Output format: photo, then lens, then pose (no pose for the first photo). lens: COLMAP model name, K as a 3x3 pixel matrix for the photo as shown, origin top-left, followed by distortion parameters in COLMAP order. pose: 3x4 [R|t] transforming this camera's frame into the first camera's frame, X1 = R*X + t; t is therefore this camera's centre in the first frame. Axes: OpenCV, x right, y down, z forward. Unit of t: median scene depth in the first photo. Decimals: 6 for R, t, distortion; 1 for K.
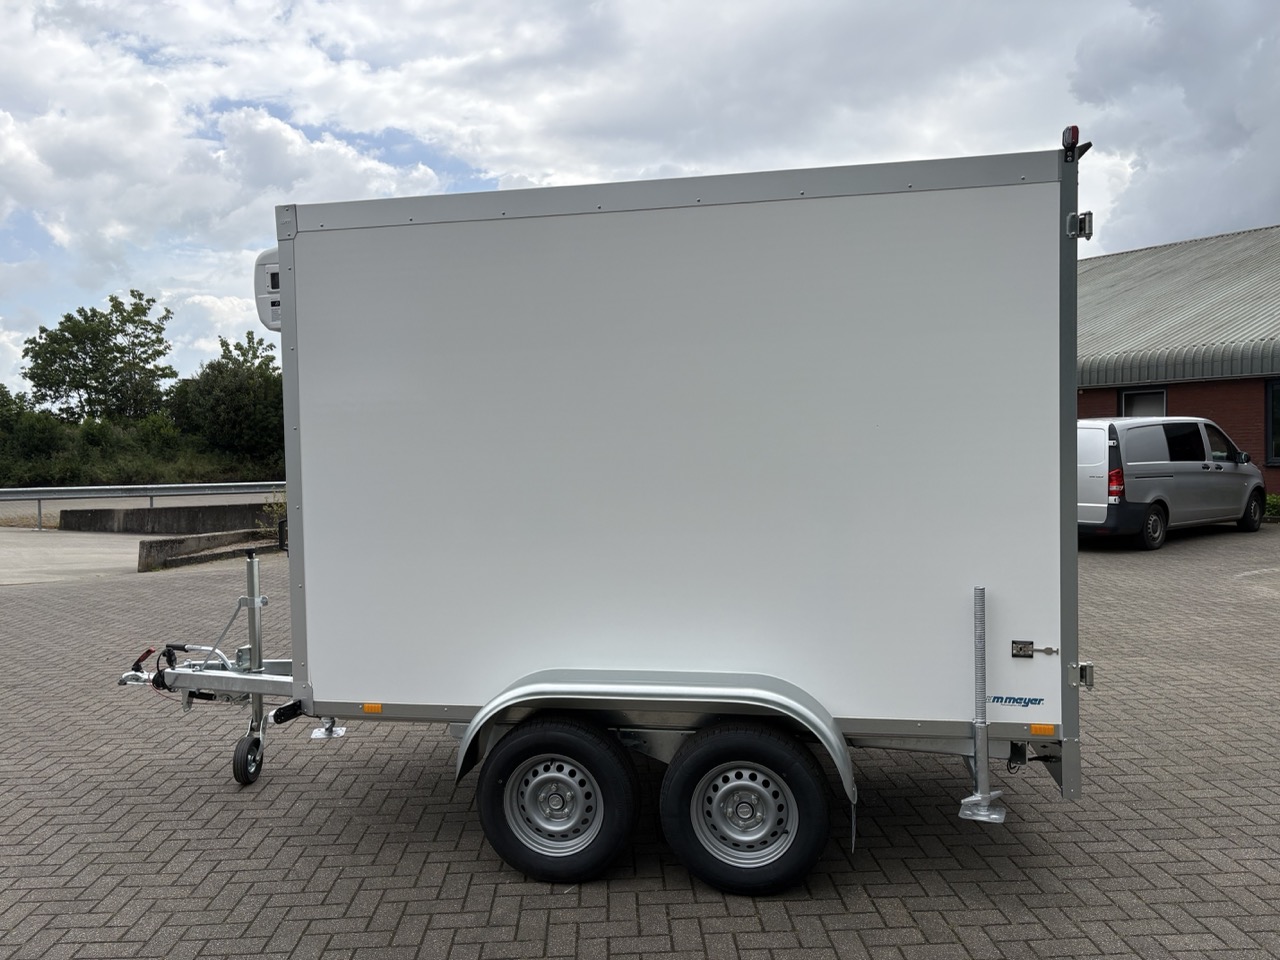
lens RADIAL K [[965.9, 0, 648.4], [0, 965.9, 468.2], [0, 0, 1]] dist [0.046907, -0.047243]
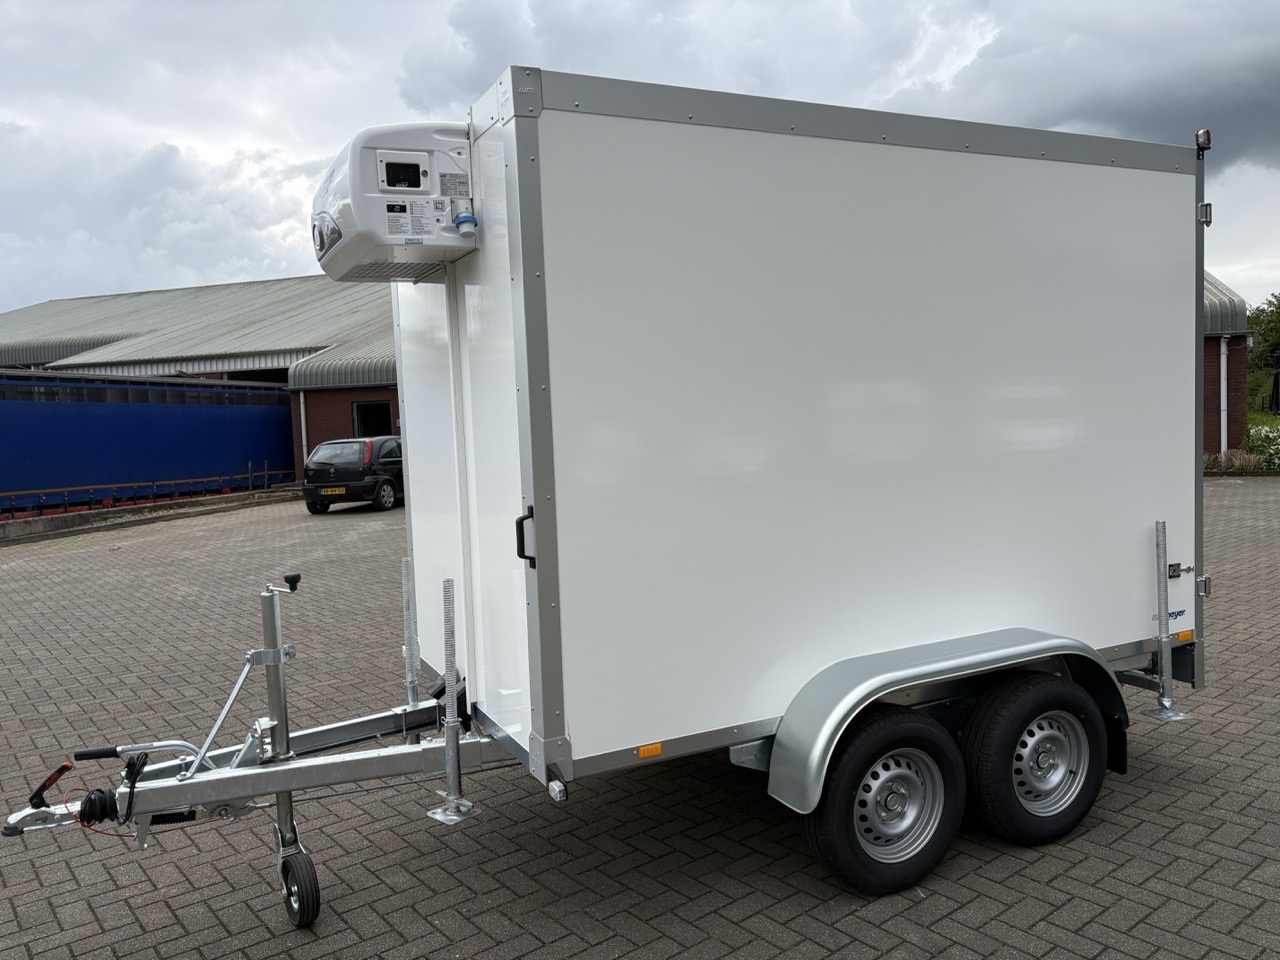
lens RADIAL K [[965.9, 0, 639.8], [0, 965.9, 475.0], [0, 0, 1]] dist [0.046907, -0.047243]
pose [[0.800623, -0.053706, 0.596757, -0.729389], [0.043529, 0.998556, 0.031468, 0.004273], [-0.597586, 0.000782, 0.801805, 0.384868]]
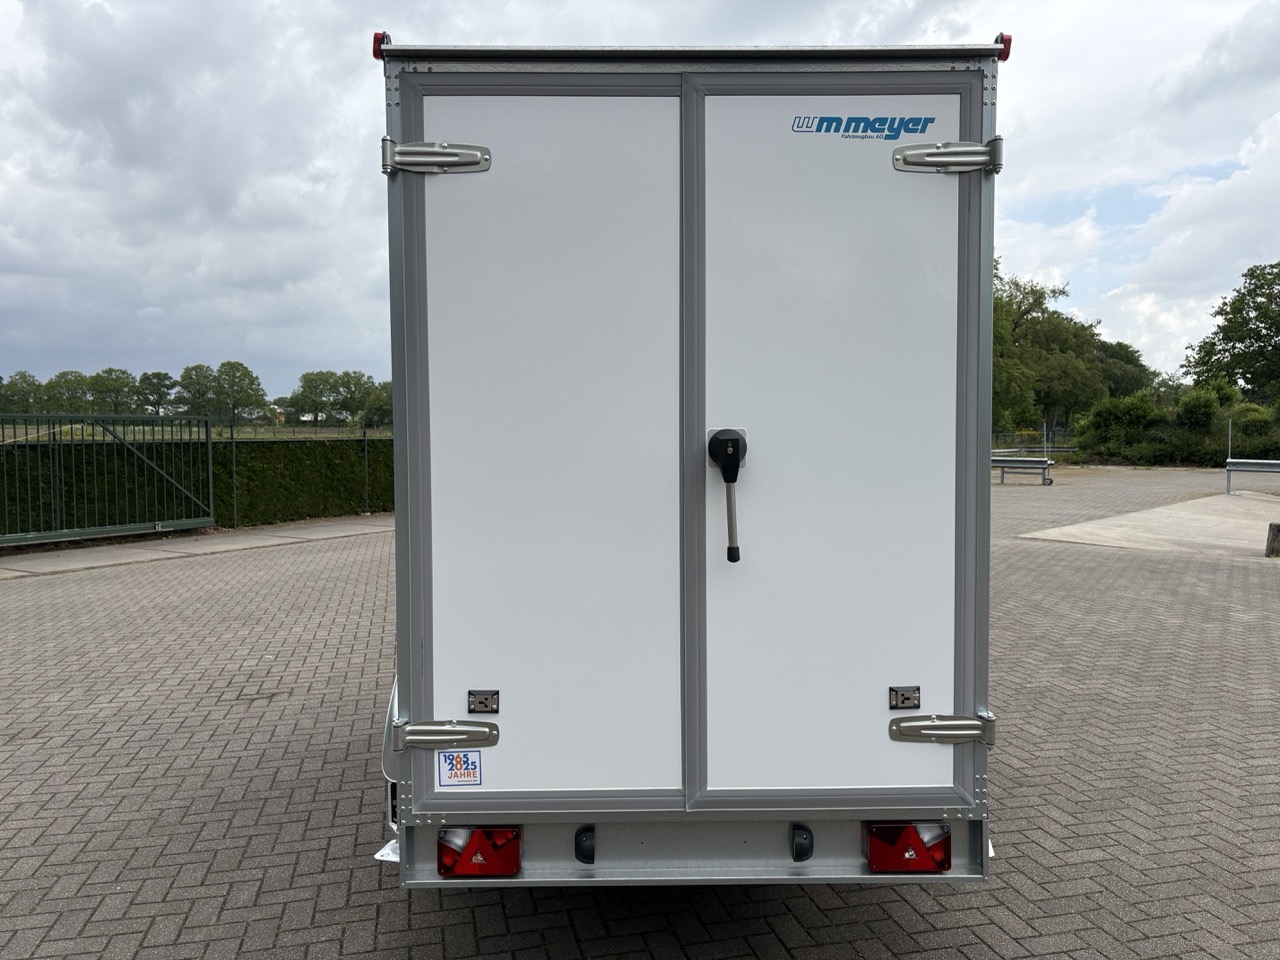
lens RADIAL K [[965.9, 0, 640.5], [0, 965.9, 482.6], [0, 0, 1]] dist [0.046907, -0.047243]
pose [[0.198592, 0.070996, -0.977508, 1.068522], [-0.028781, 0.997365, 0.066591, -0.040471], [0.979660, 0.014909, 0.200112, 0.895821]]
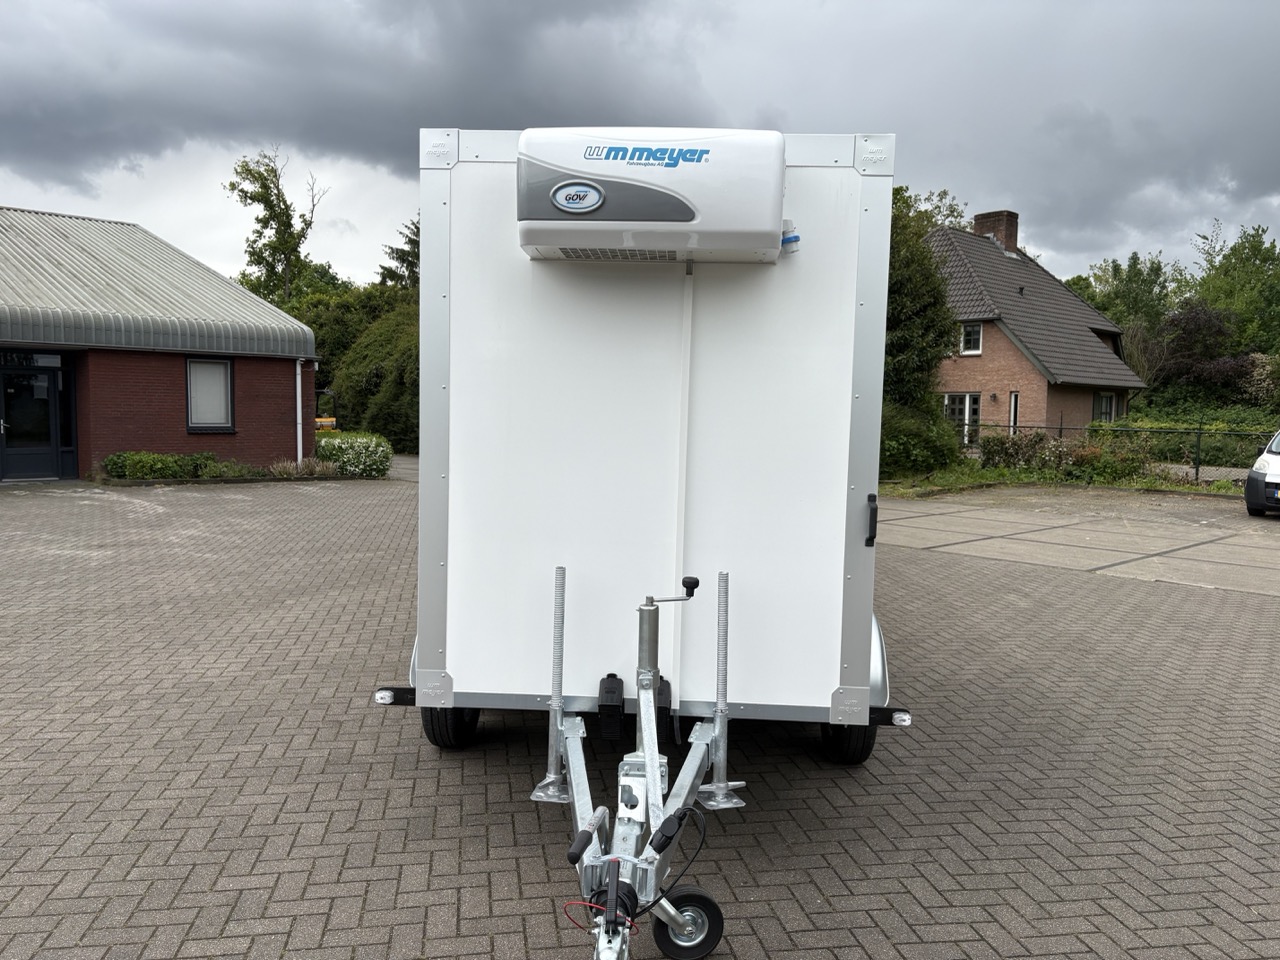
lens RADIAL K [[965.9, 0, 632.6], [0, 965.9, 486.3], [0, 0, 1]] dist [0.046907, -0.047243]
pose [[-0.130175, -0.064218, 0.989409, -1.197733], [0.012354, 0.997718, 0.066383, -0.022079], [-0.991414, 0.020865, -0.129085, 1.329114]]
